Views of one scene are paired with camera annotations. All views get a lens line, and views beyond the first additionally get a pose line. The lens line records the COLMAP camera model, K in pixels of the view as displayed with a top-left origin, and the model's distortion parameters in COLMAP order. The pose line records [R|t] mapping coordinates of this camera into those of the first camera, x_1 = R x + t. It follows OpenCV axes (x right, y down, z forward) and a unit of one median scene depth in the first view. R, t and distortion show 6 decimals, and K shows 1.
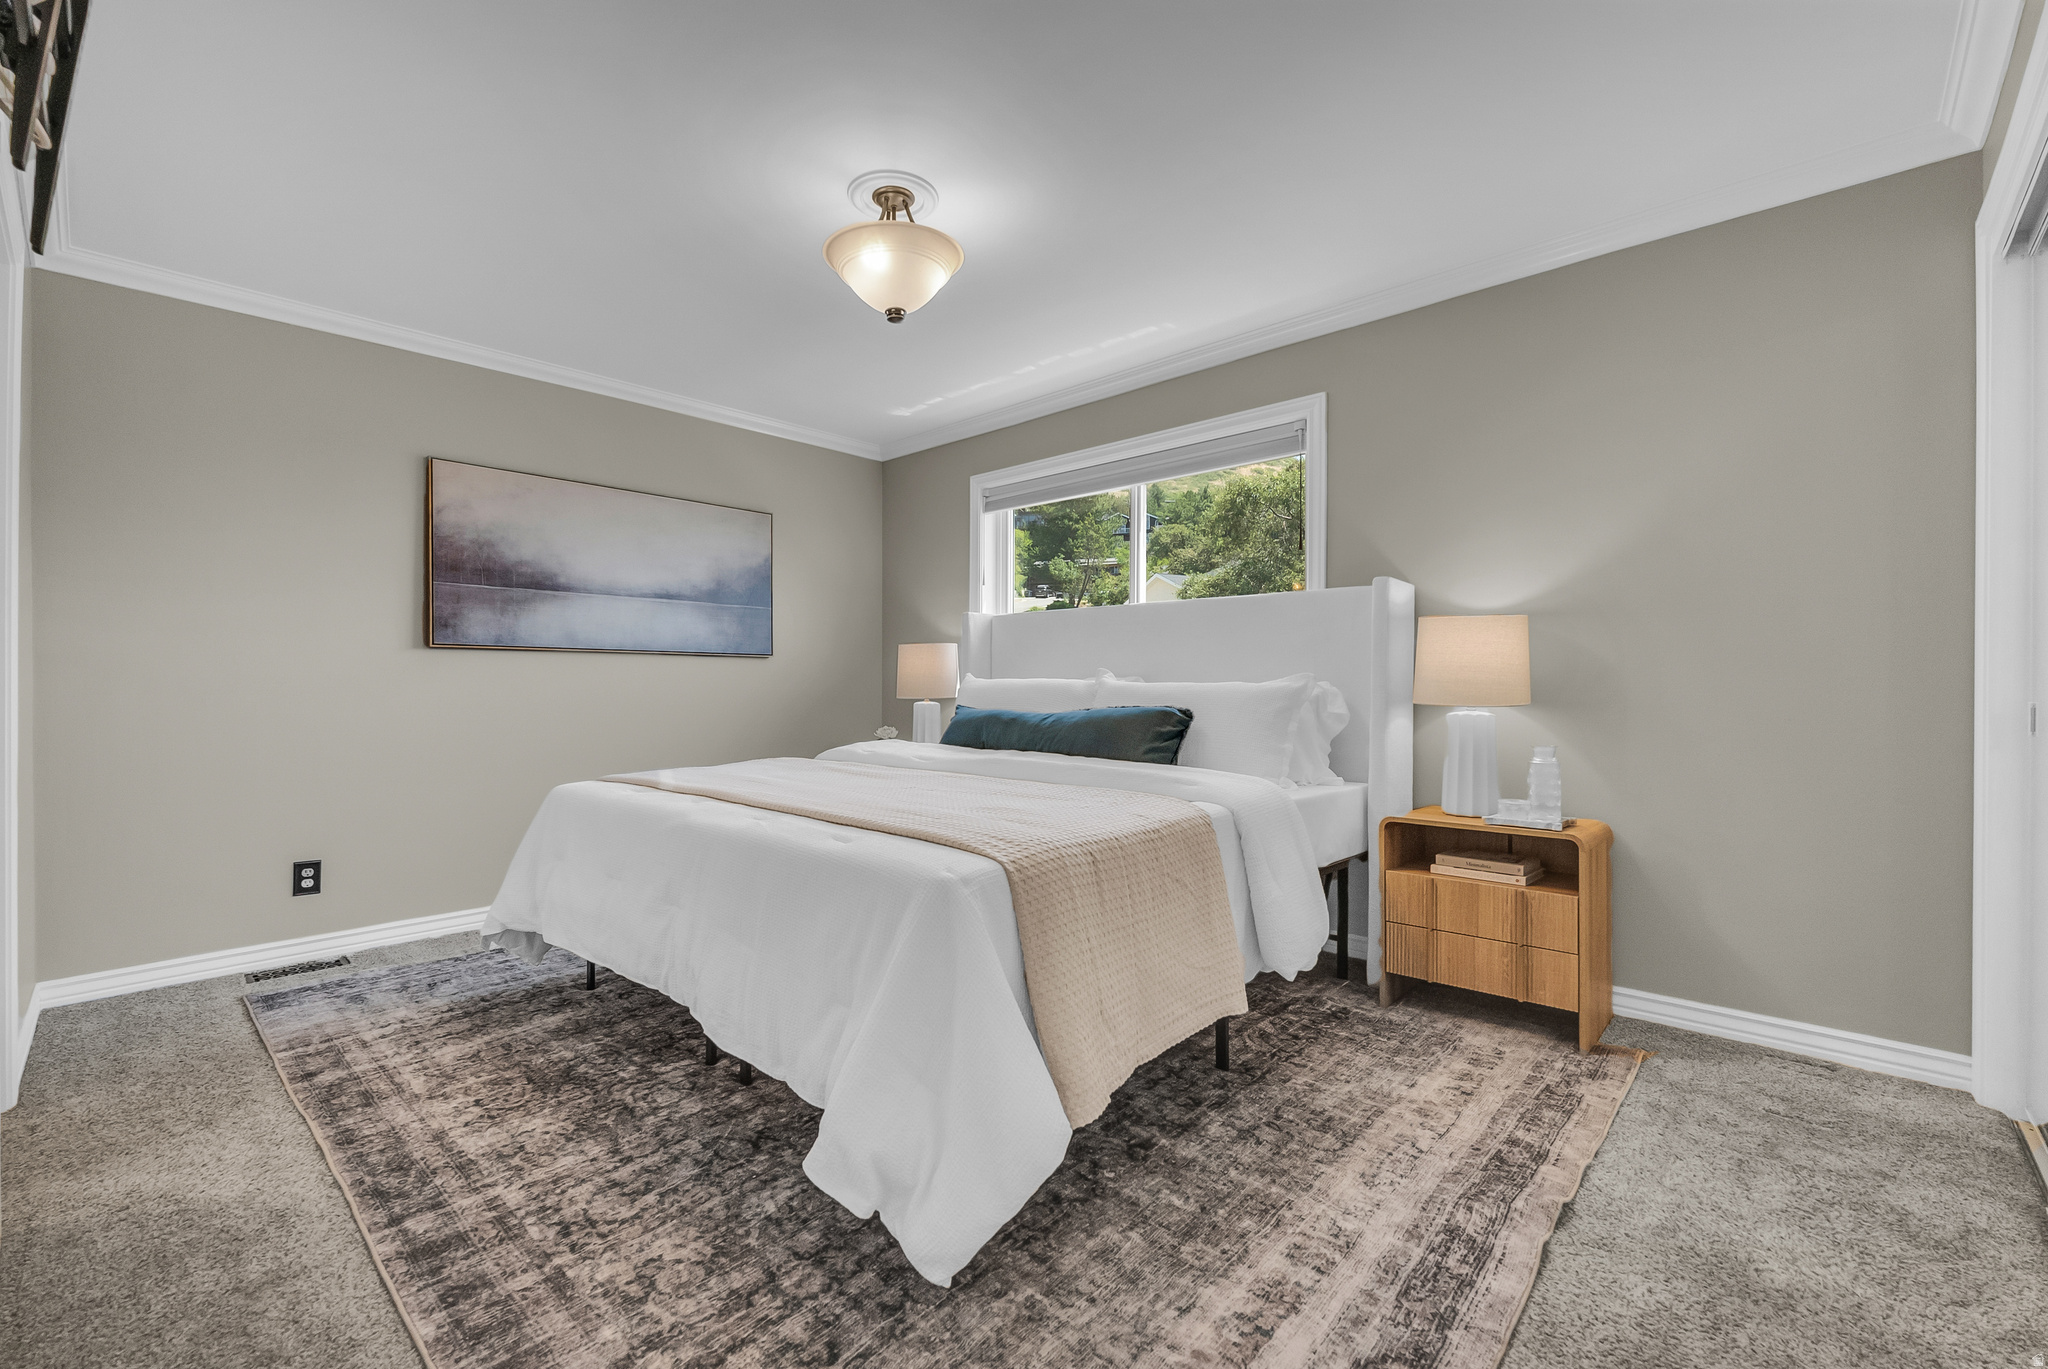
lens RADIAL K [[869.2, 0, 1024.0], [0, 869.2, 684.5], [0, 0, 1]] dist [-0.001251, -0.000100]
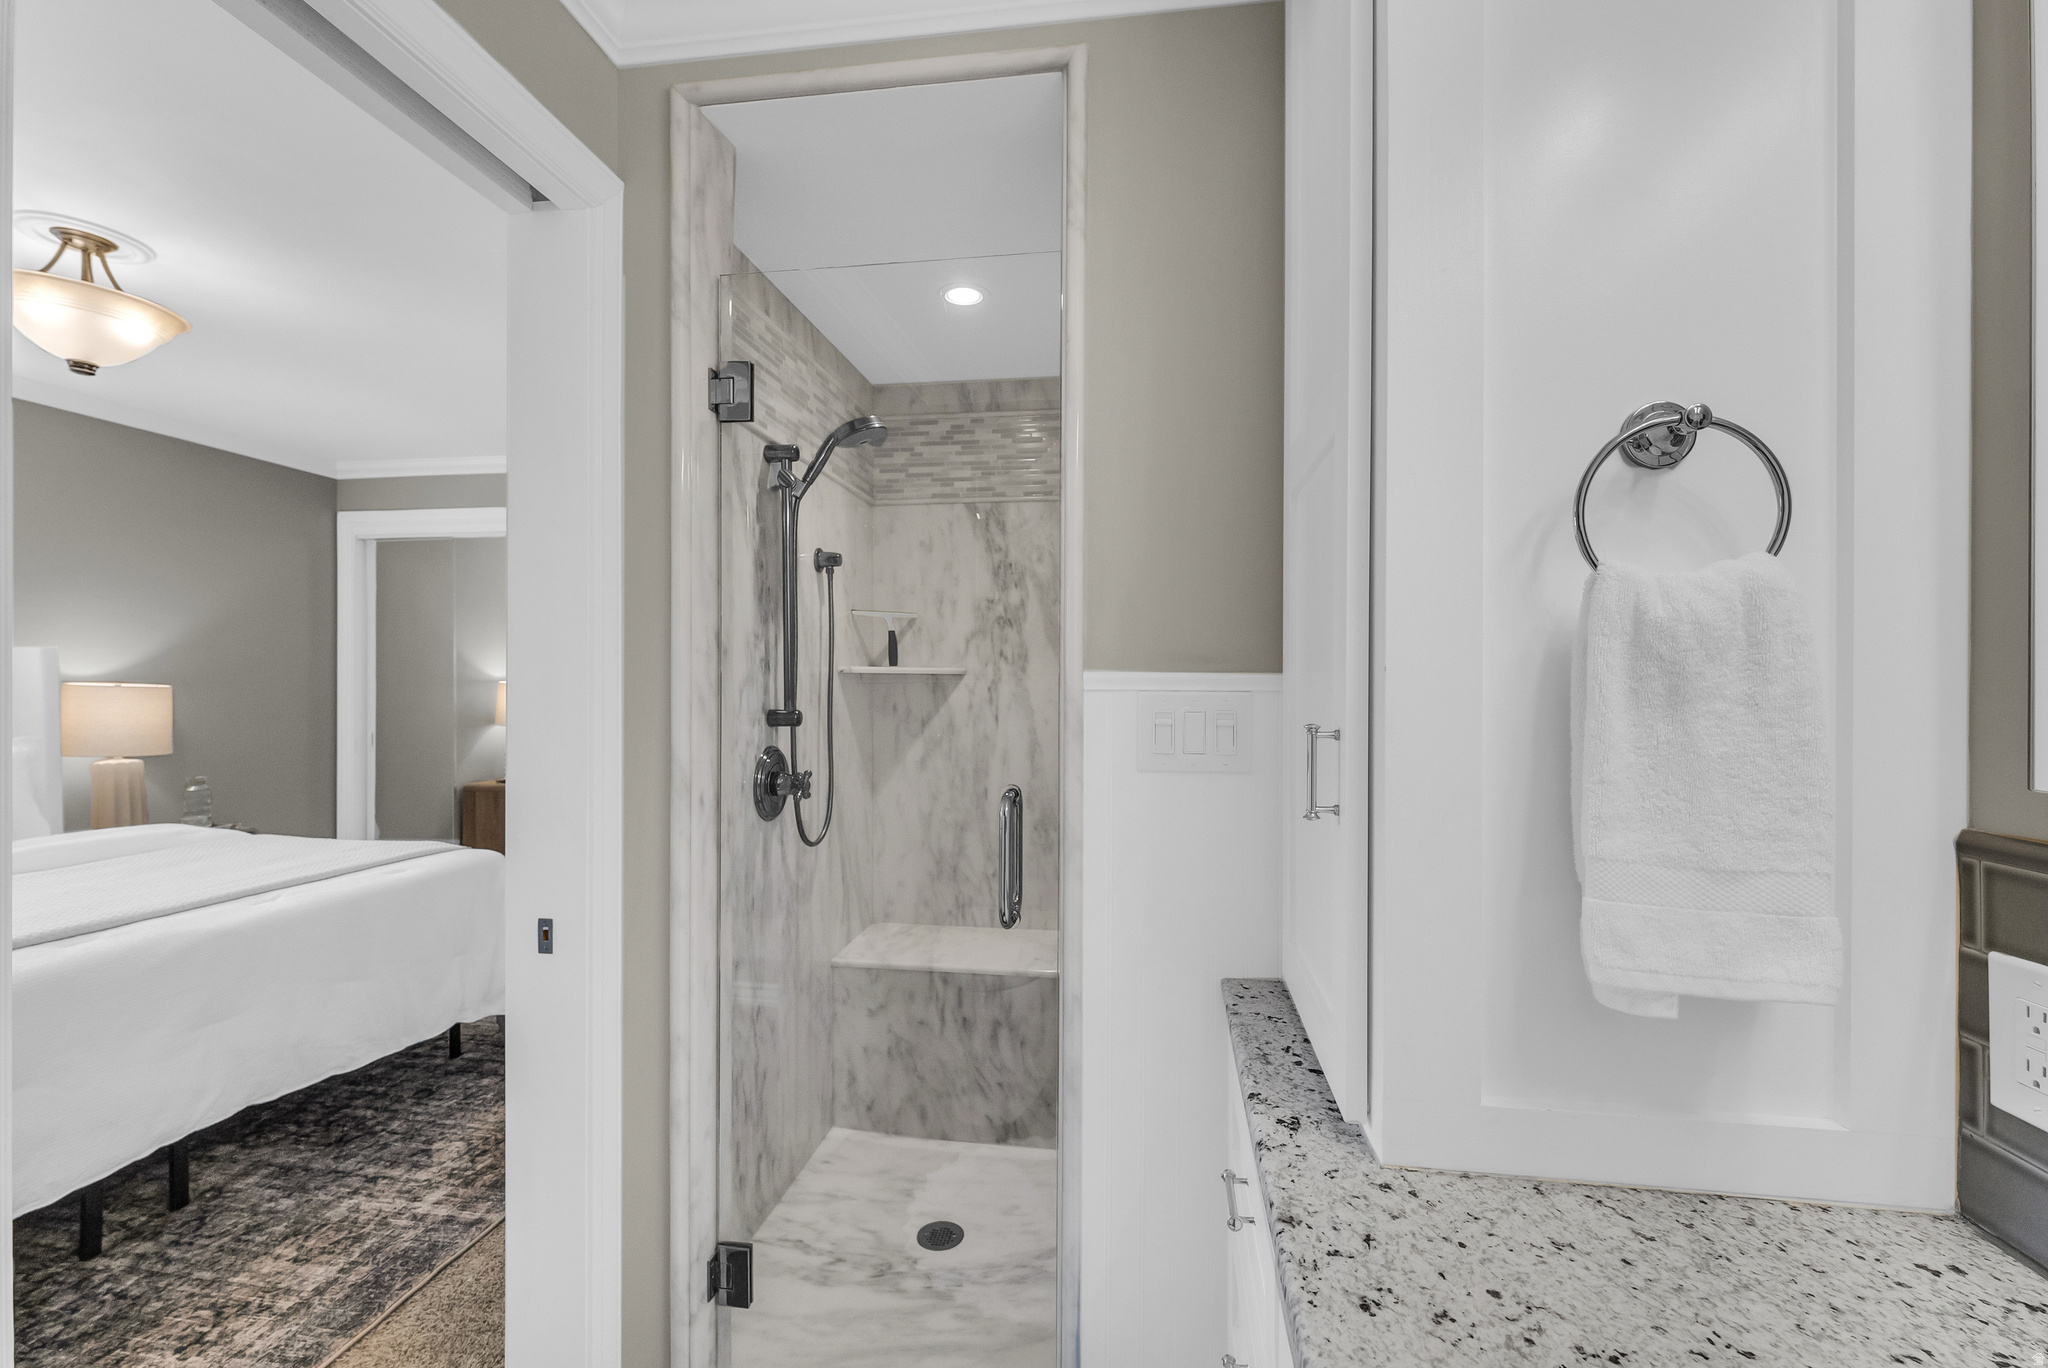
lens RADIAL K [[869.2, 0, 1024.0], [0, 869.2, 684.0], [0, 0, 1]] dist [-0.001251, -0.000100]
pose [[-0.592307, 0.022853, 0.805388, -1.951165], [0.001717, 0.999631, -0.027102, -0.099613], [-0.805710, -0.014670, -0.592128, 0.988281]]
